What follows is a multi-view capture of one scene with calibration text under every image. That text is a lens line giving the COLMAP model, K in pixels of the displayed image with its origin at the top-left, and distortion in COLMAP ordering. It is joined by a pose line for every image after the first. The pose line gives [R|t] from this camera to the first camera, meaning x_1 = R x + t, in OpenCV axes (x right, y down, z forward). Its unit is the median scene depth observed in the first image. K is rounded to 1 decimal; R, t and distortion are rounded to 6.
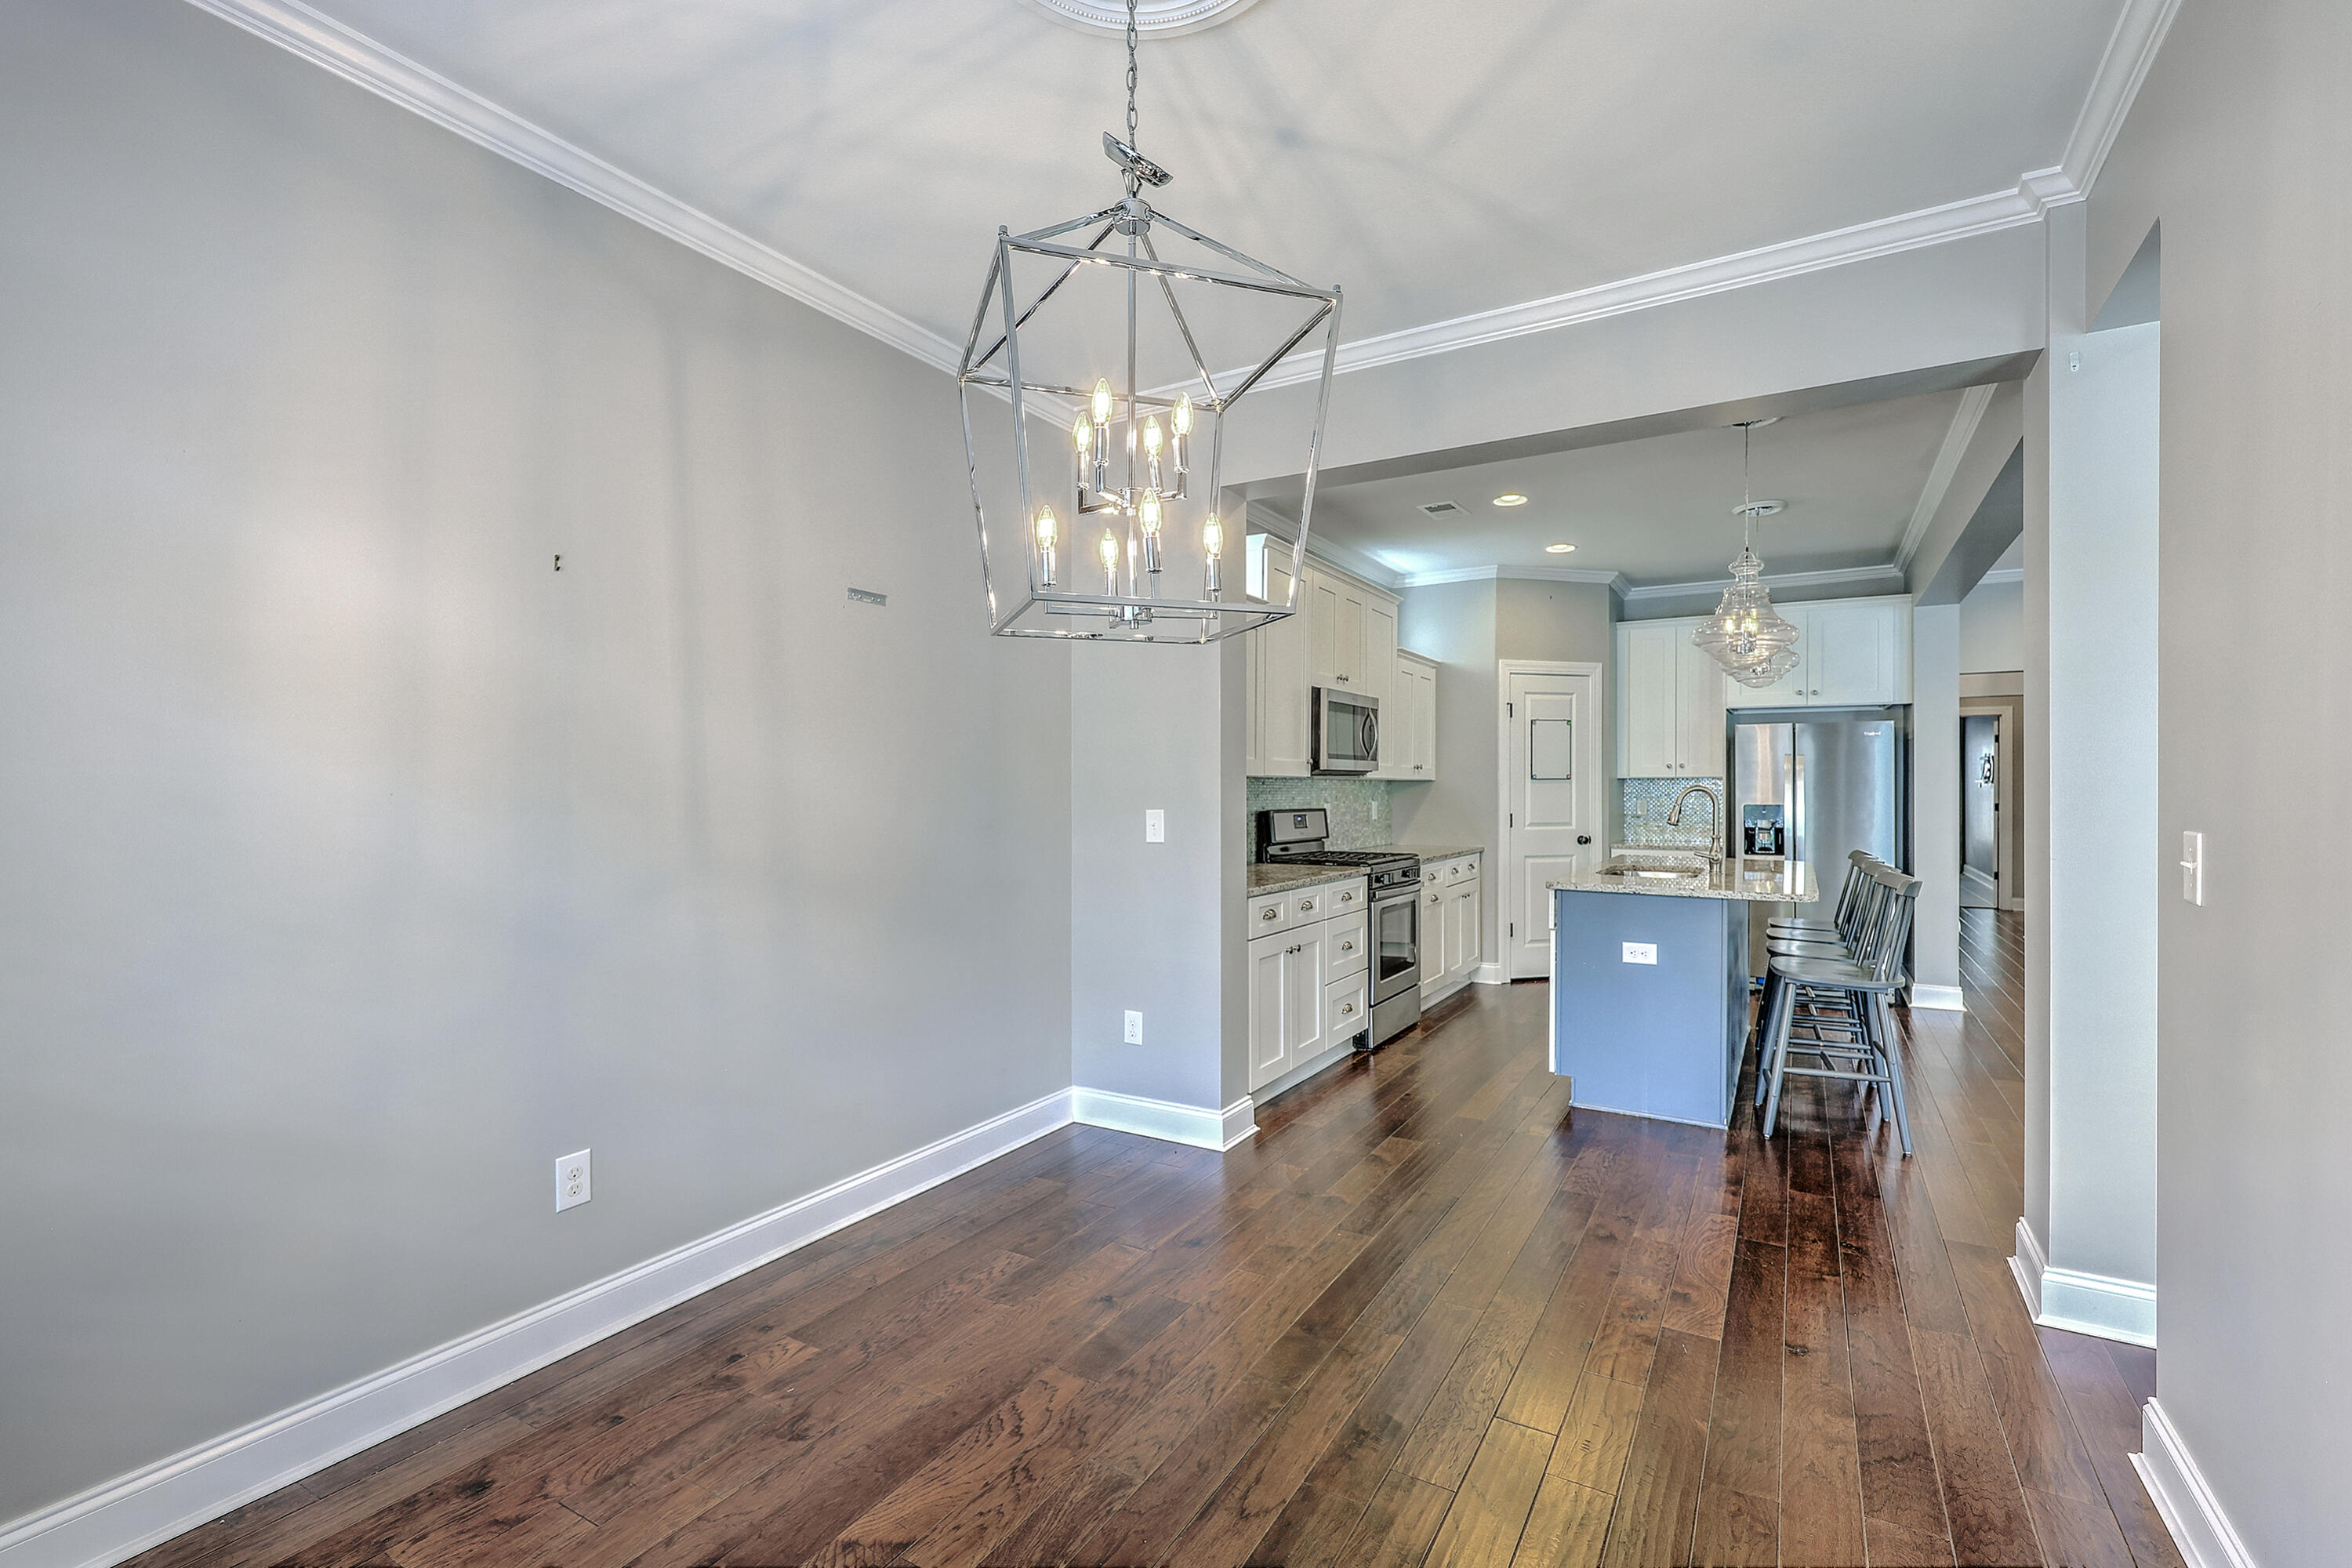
lens RADIAL K [[1036.9, 0, 1180.5], [0, 1036.9, 786.1], [0, 0, 1]] dist [0.004934, 0.000001]
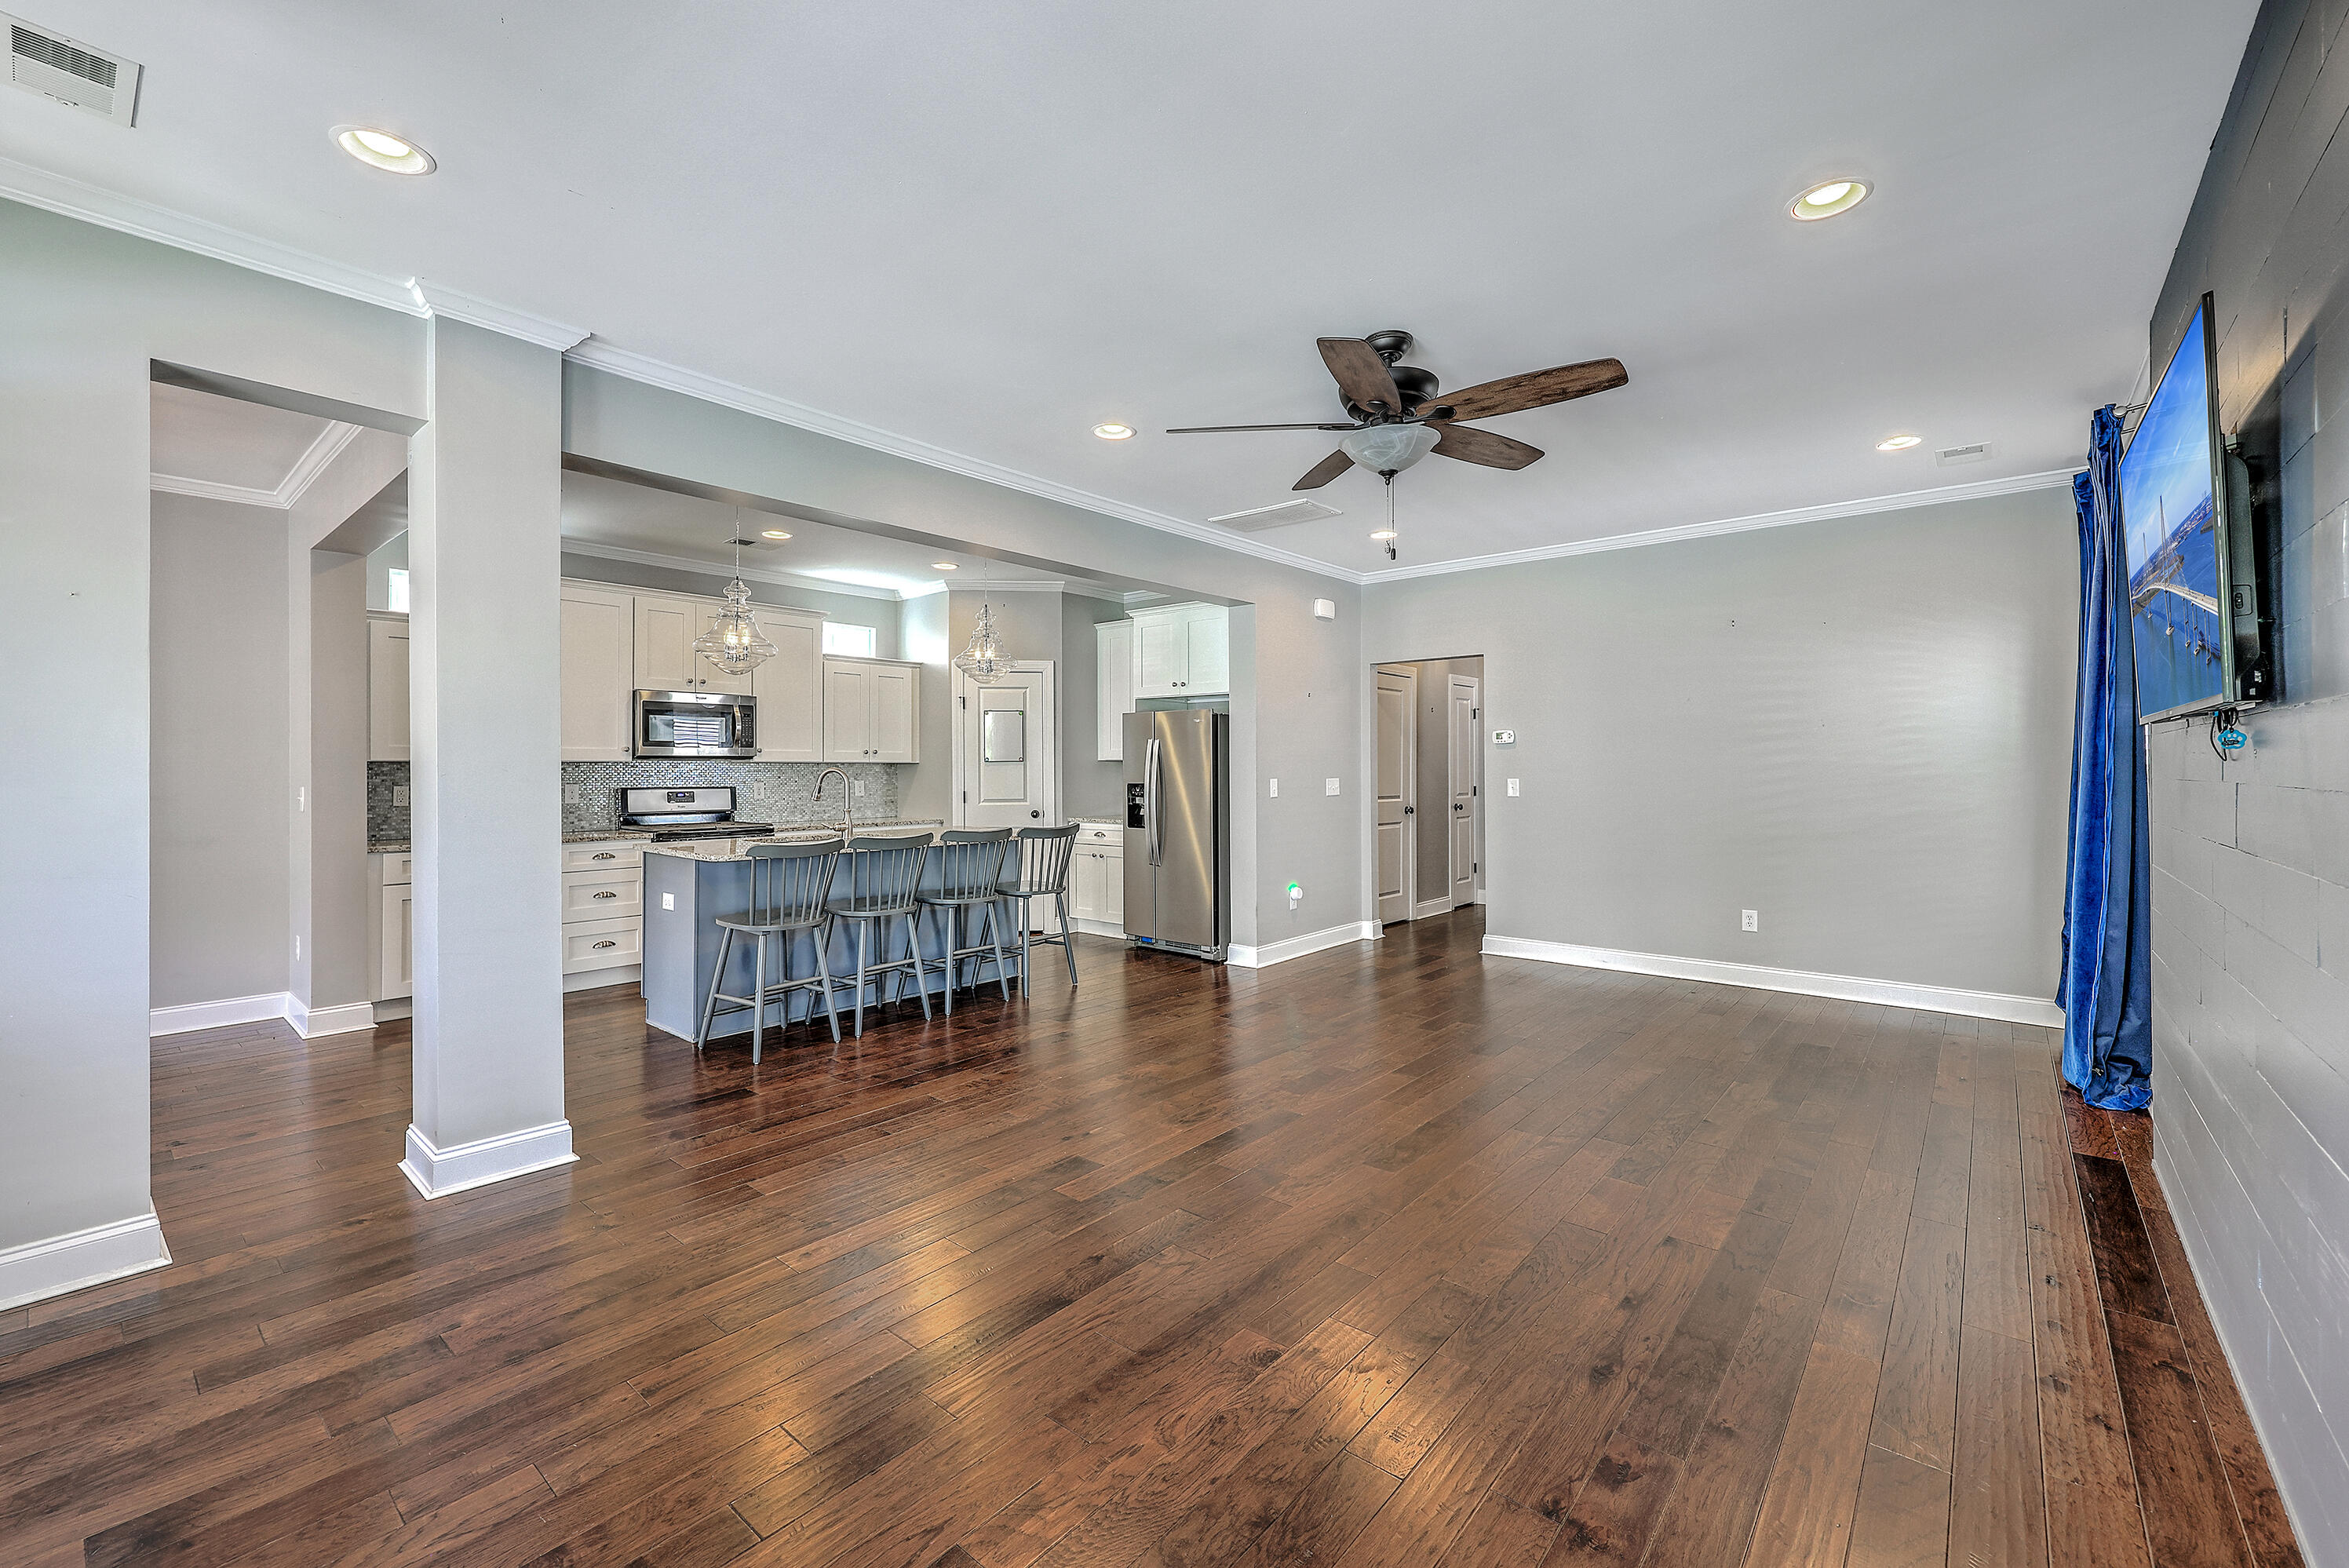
lens RADIAL K [[954.8, 0, 1176.2], [0, 954.8, 773.0], [0, 0, 1]] dist [0.009241, -0.000024]
pose [[0.985545, -0.001887, -0.169405, 0.815718], [0.002959, 0.999977, 0.006071, 0.000294], [0.169390, -0.006484, 0.985528, -0.026588]]
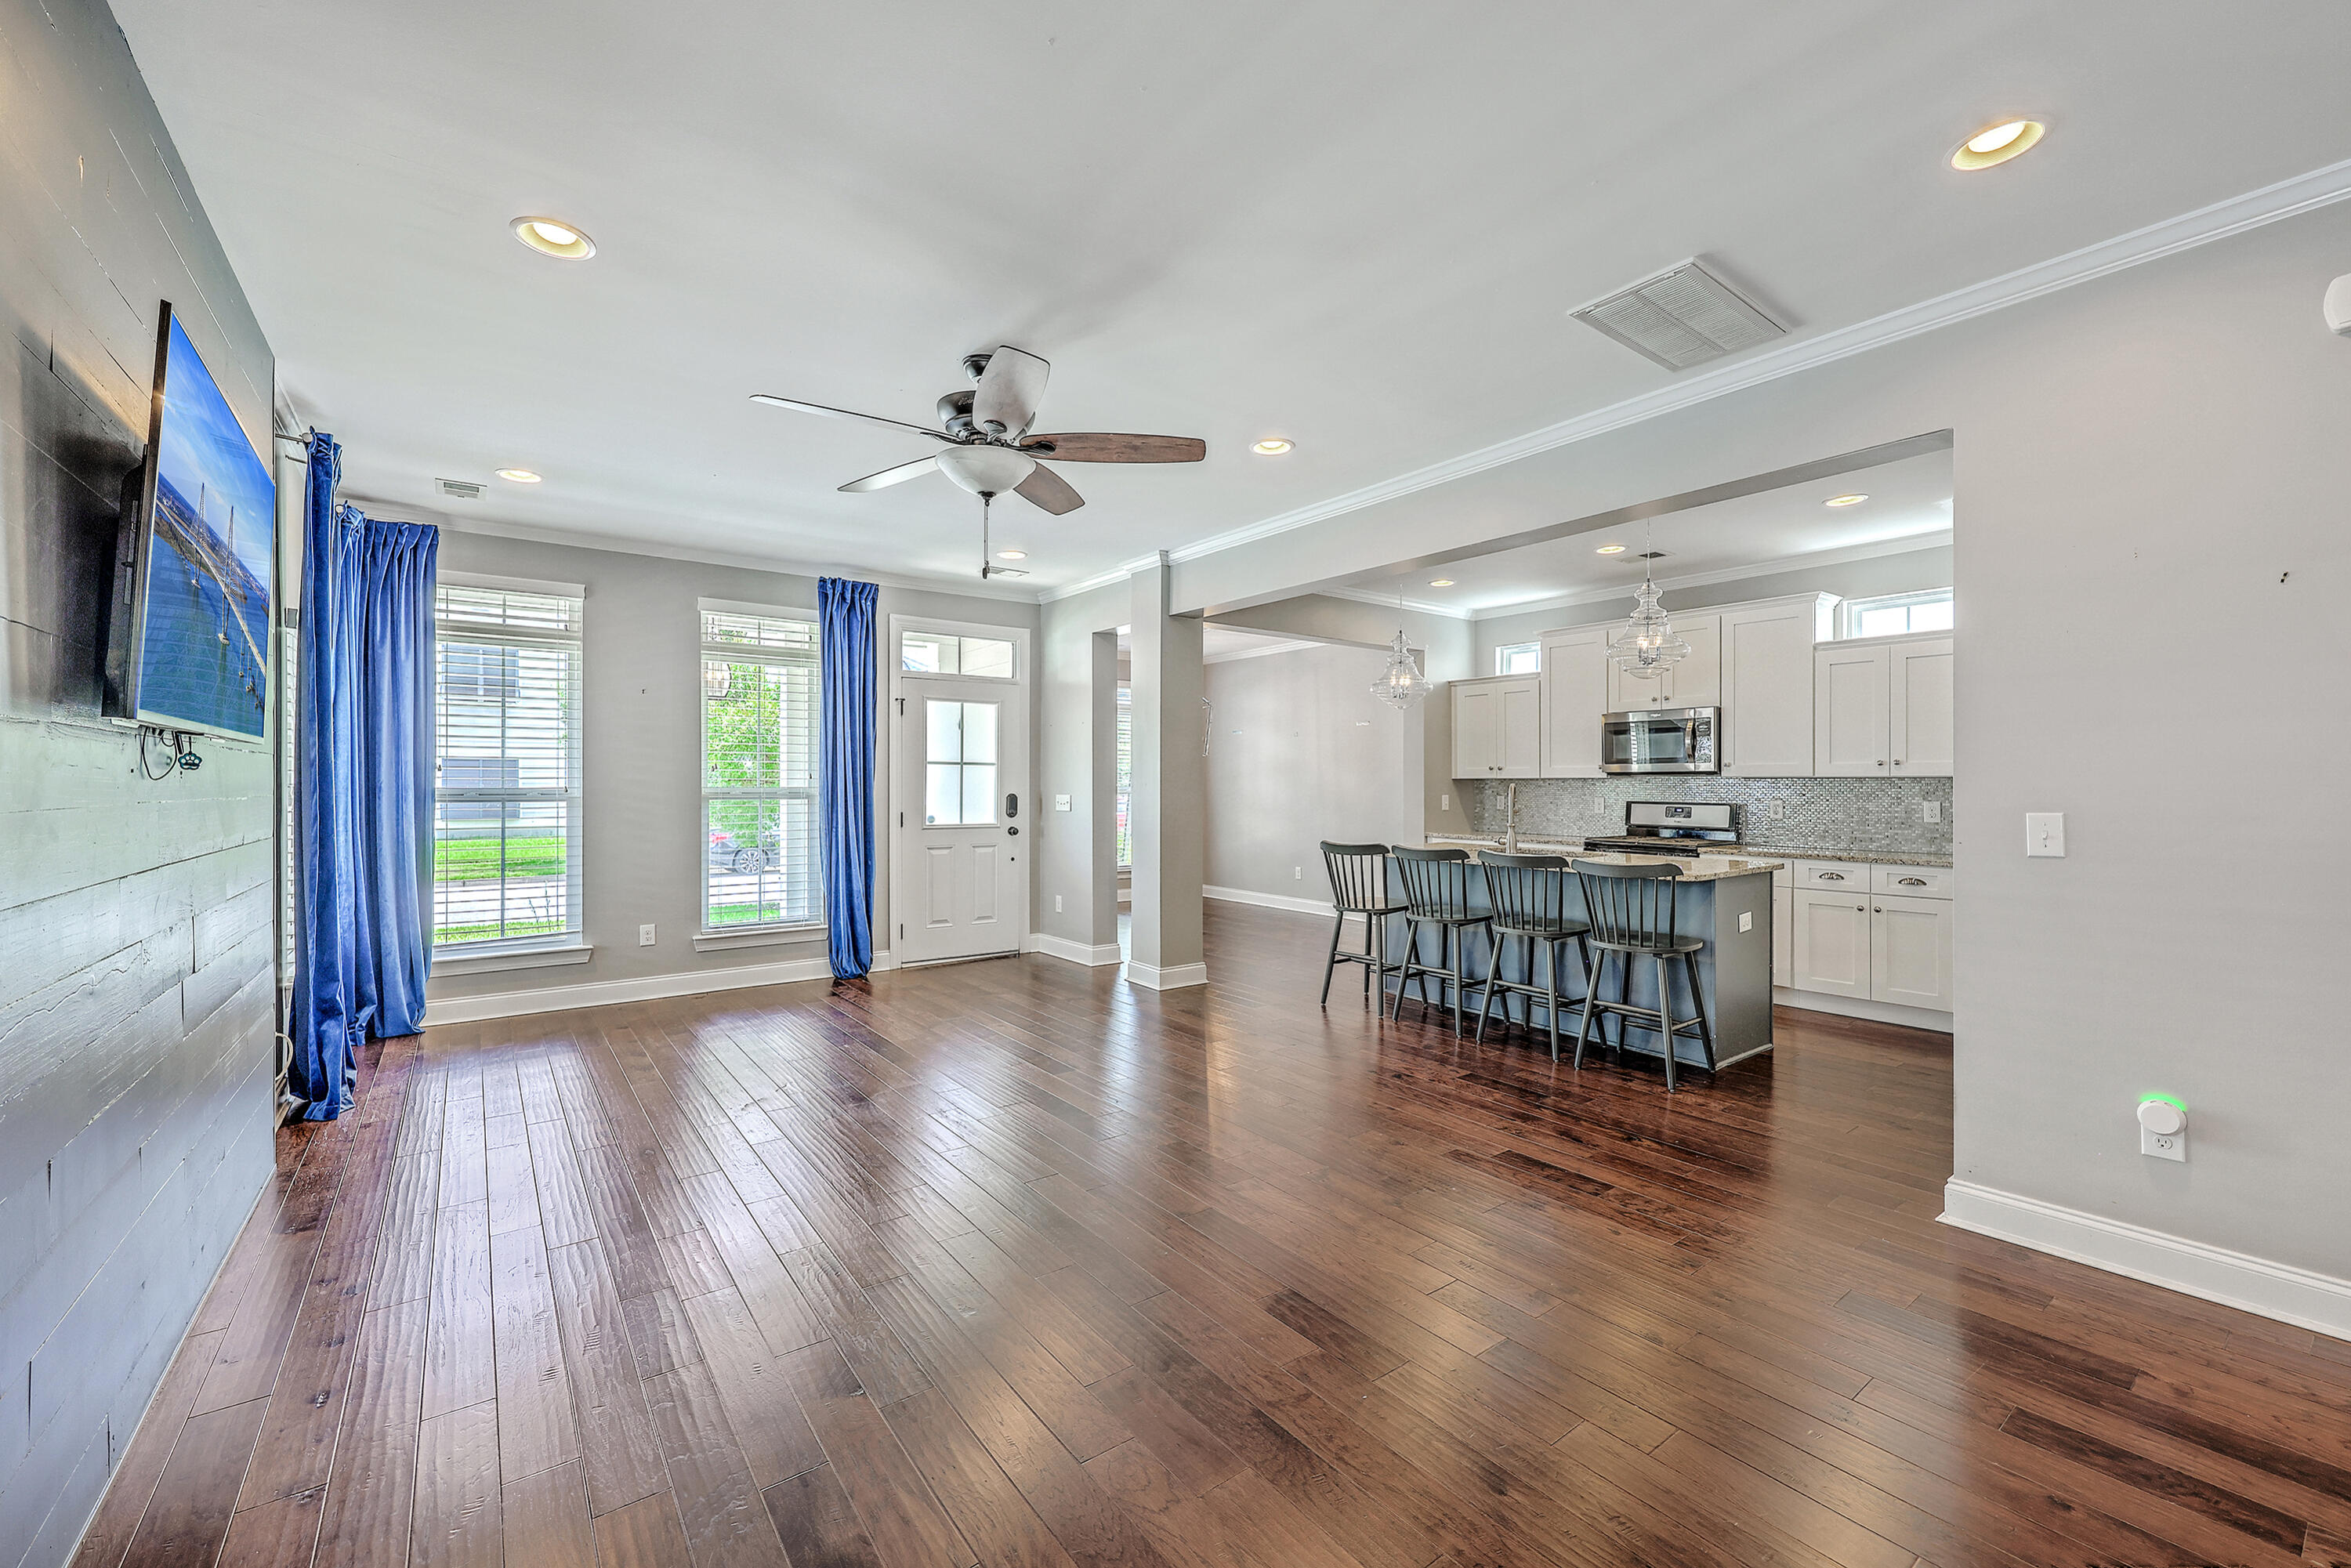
lens RADIAL K [[955.6, 0, 1171.0], [0, 955.6, 780.6], [0, 0, 1]] dist [0.009241, -0.000024]
pose [[-0.383529, -0.004835, -0.923516, 1.305962], [-0.000359, 0.999987, -0.005086, 0.001503], [0.923529, -0.001619, -0.383526, 0.801232]]
